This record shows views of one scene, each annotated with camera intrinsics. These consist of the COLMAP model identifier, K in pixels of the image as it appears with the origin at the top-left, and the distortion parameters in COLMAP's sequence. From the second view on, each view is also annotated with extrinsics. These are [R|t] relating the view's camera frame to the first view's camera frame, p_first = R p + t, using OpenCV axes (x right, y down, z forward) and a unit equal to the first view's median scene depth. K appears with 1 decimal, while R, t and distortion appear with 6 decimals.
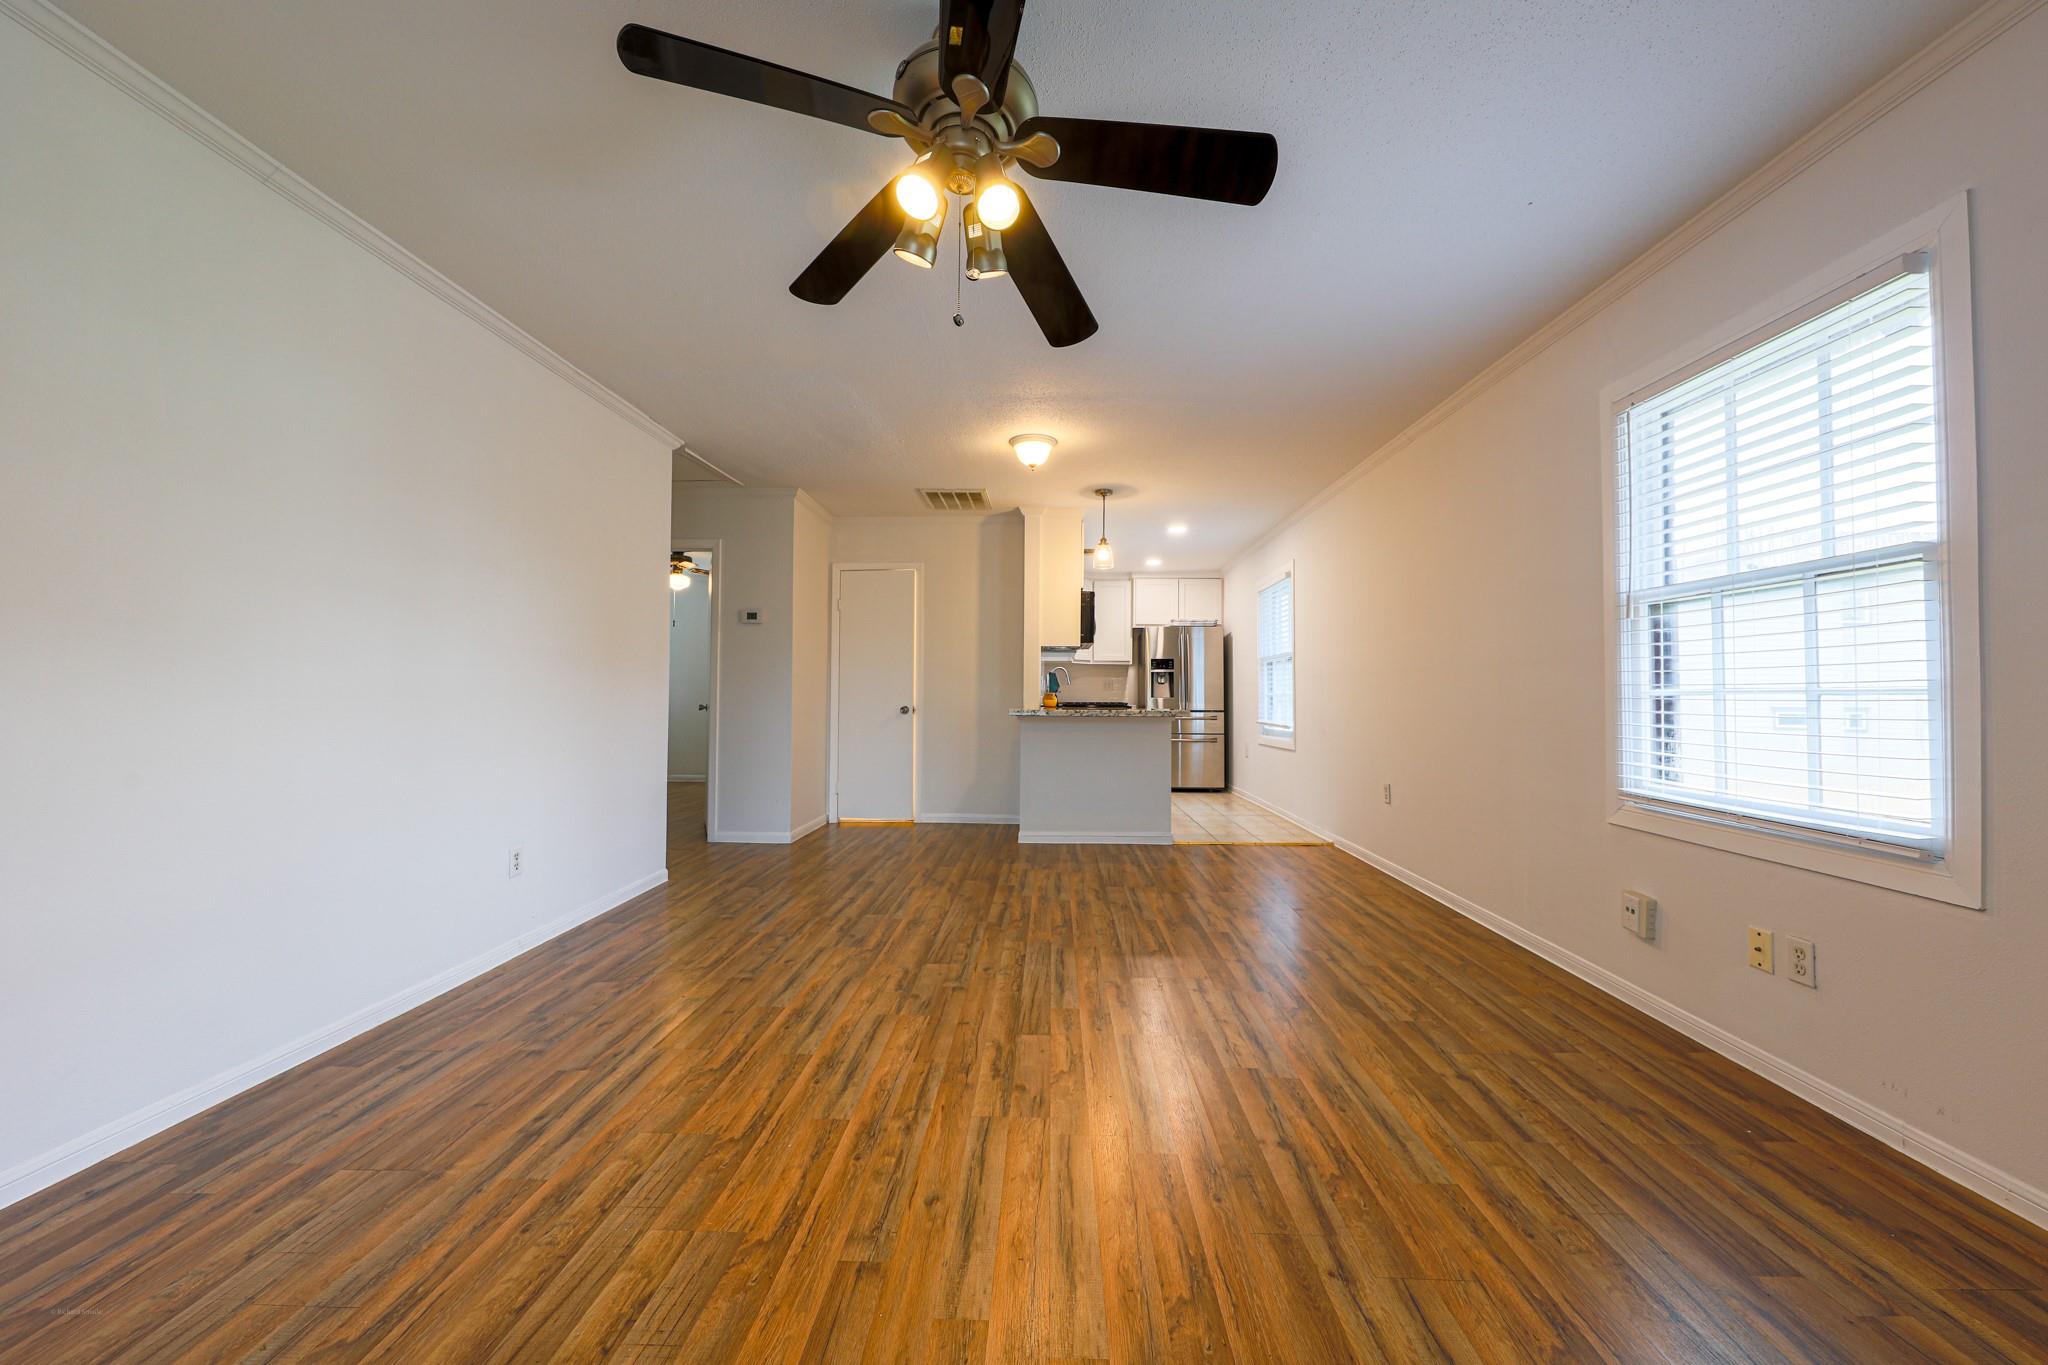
lens RADIAL K [[748.1, 0, 1026.1], [0, 748.1, 681.2], [0, 0, 1]] dist [-0.000942, -0.001736]
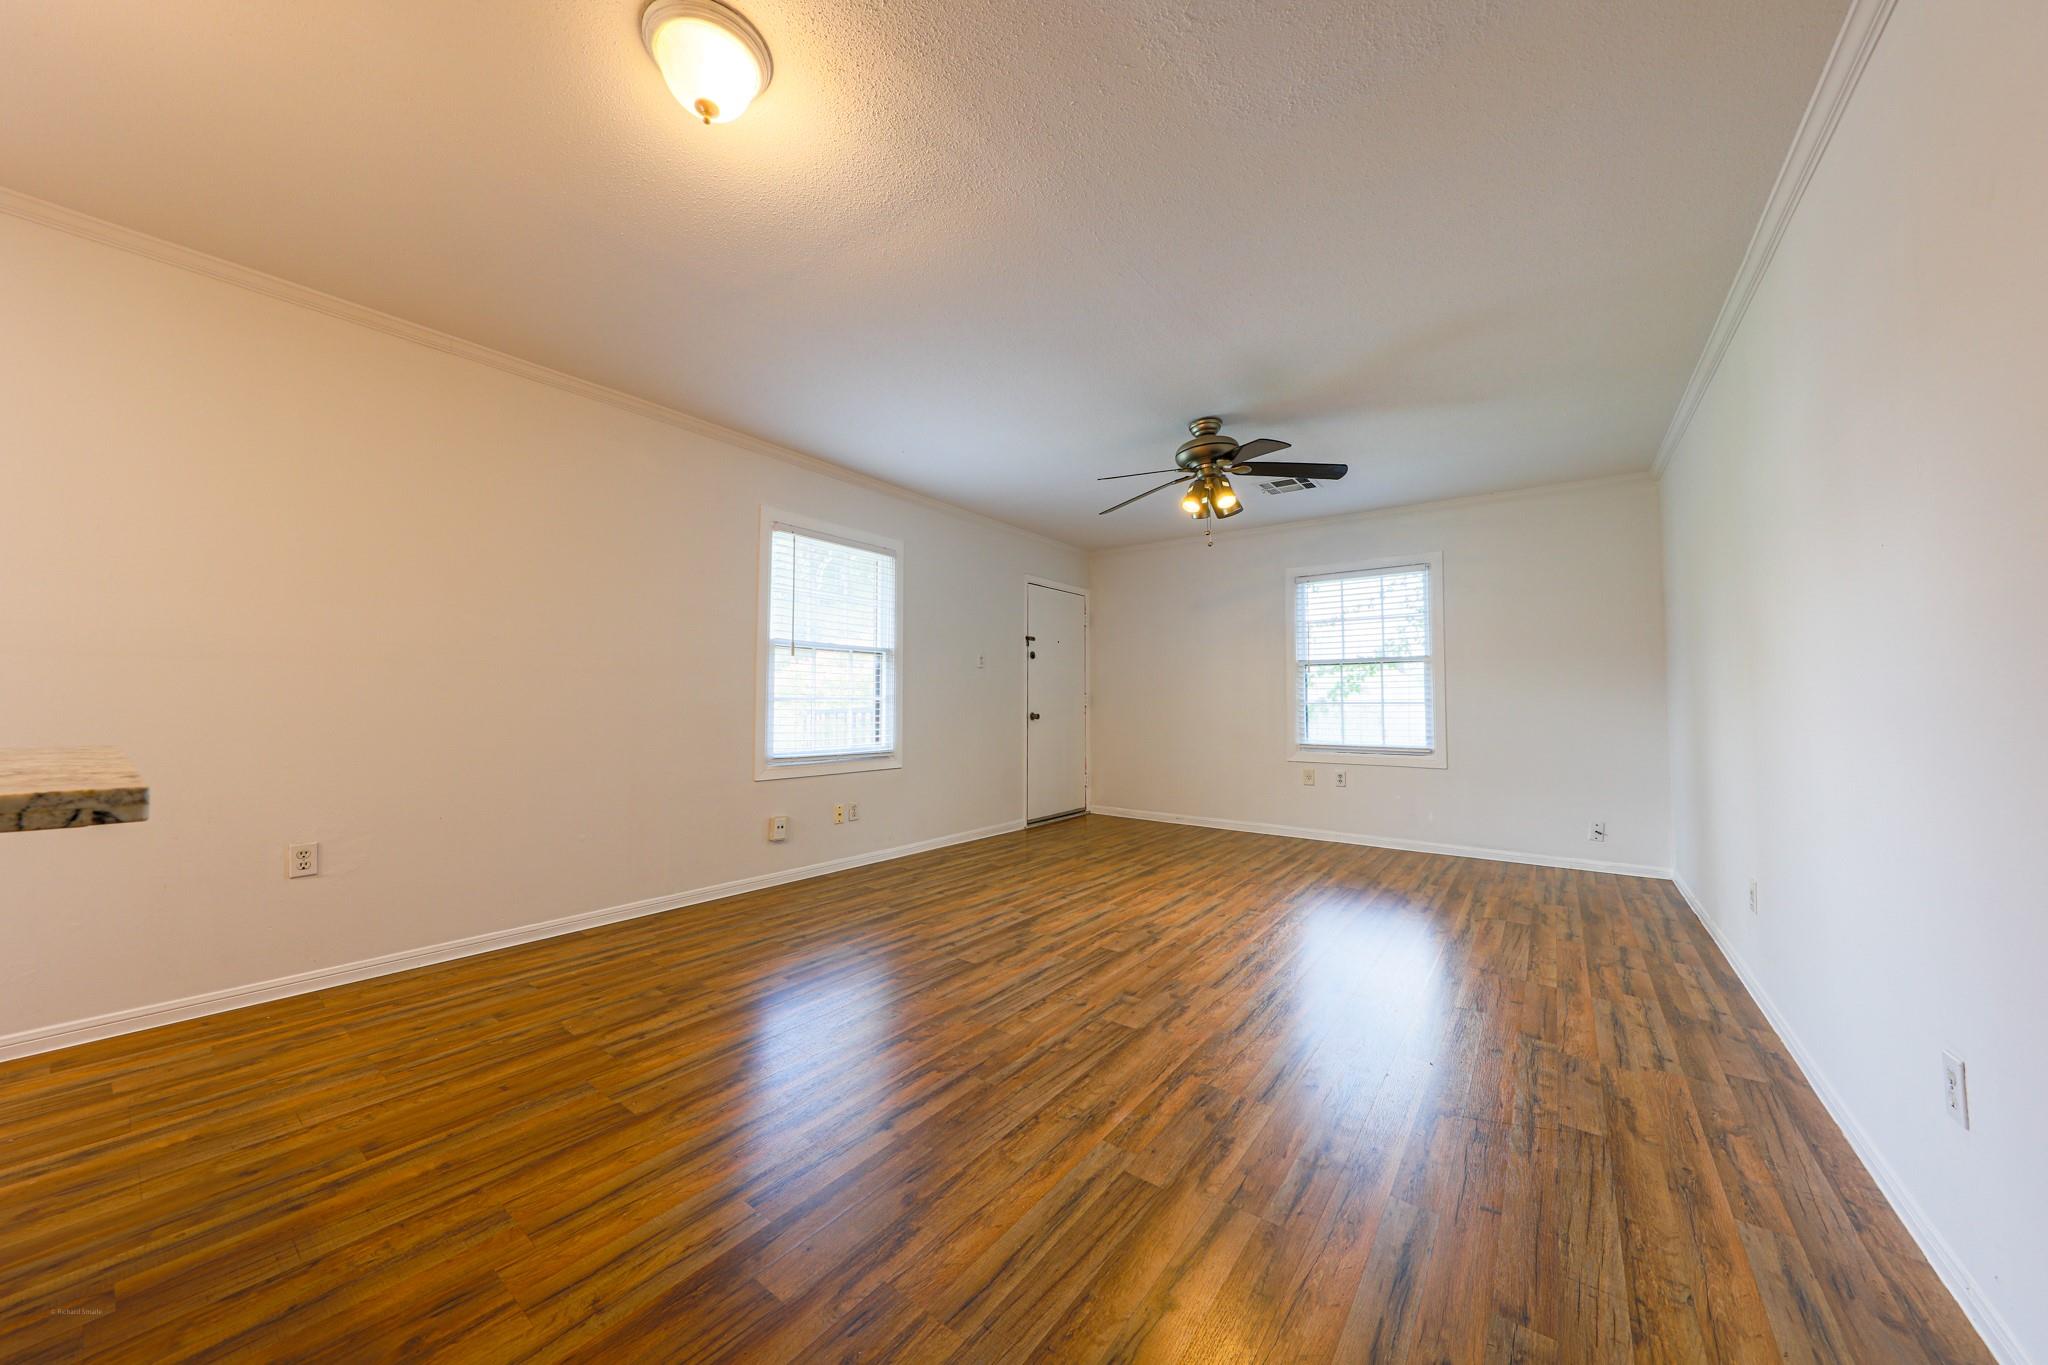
lens RADIAL K [[698.3, 0, 1023.9], [0, 698.3, 682.1], [0, 0, 1]] dist [-0.004043, -0.002042]
pose [[-0.818973, 0.006307, 0.573797, -0.624865], [-0.020197, 0.999003, -0.039809, 0.034203], [-0.573477, -0.044191, -0.818029, 2.253861]]
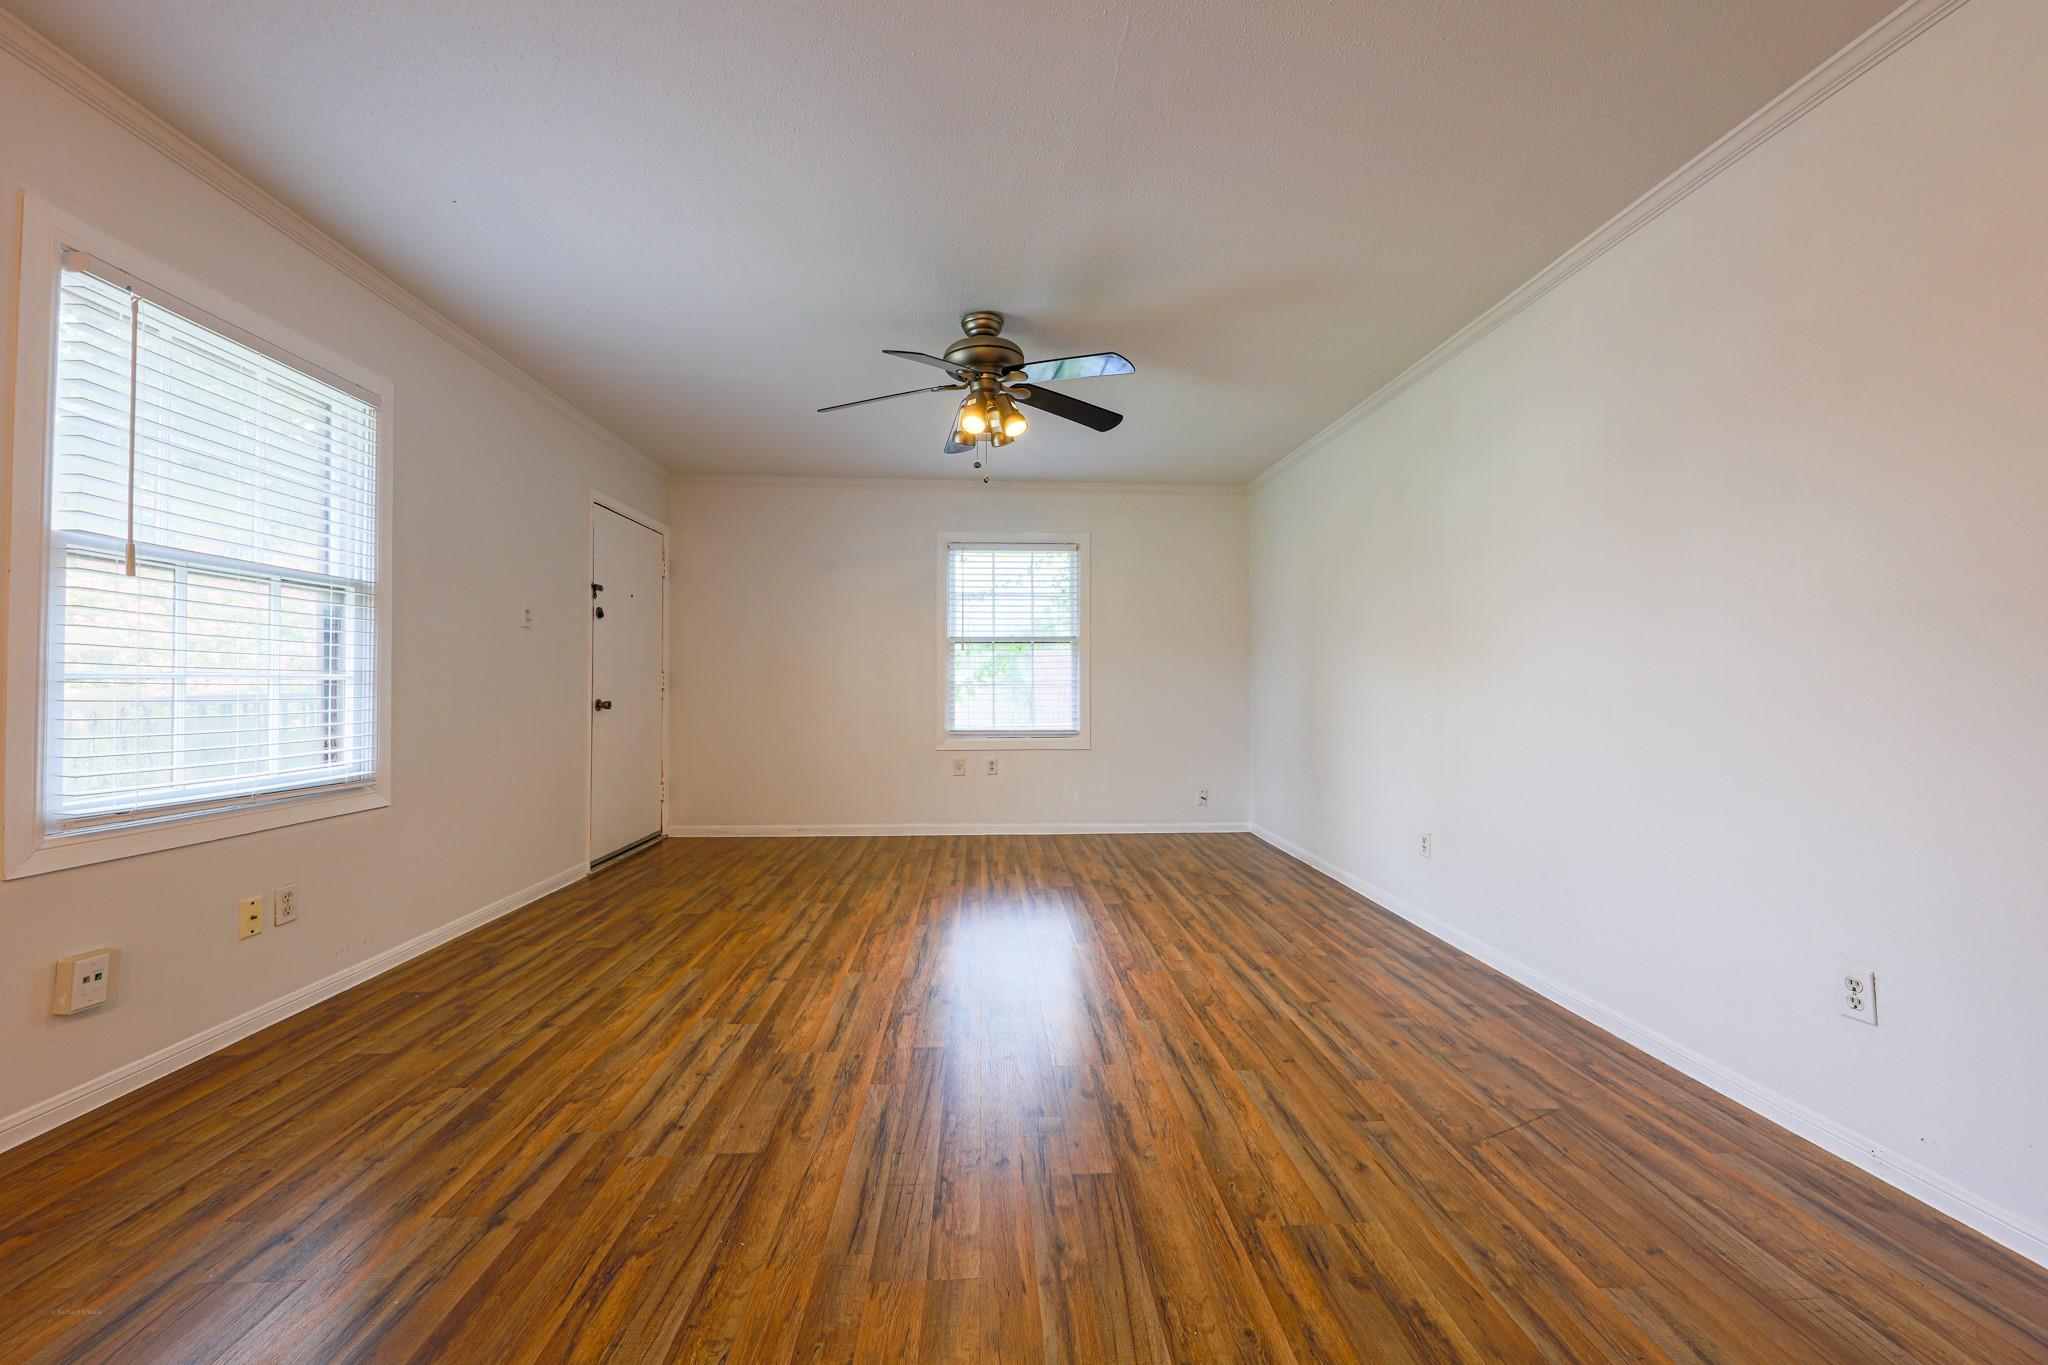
lens RADIAL K [[748.1, 0, 1023.0], [0, 748.1, 680.6], [0, 0, 1]] dist [-0.000942, -0.001736]
pose [[-0.995904, -0.010345, -0.089827, -0.016344], [-0.008053, 0.999634, -0.025845, 0.036327], [0.090062, -0.025016, -0.995622, 2.034346]]
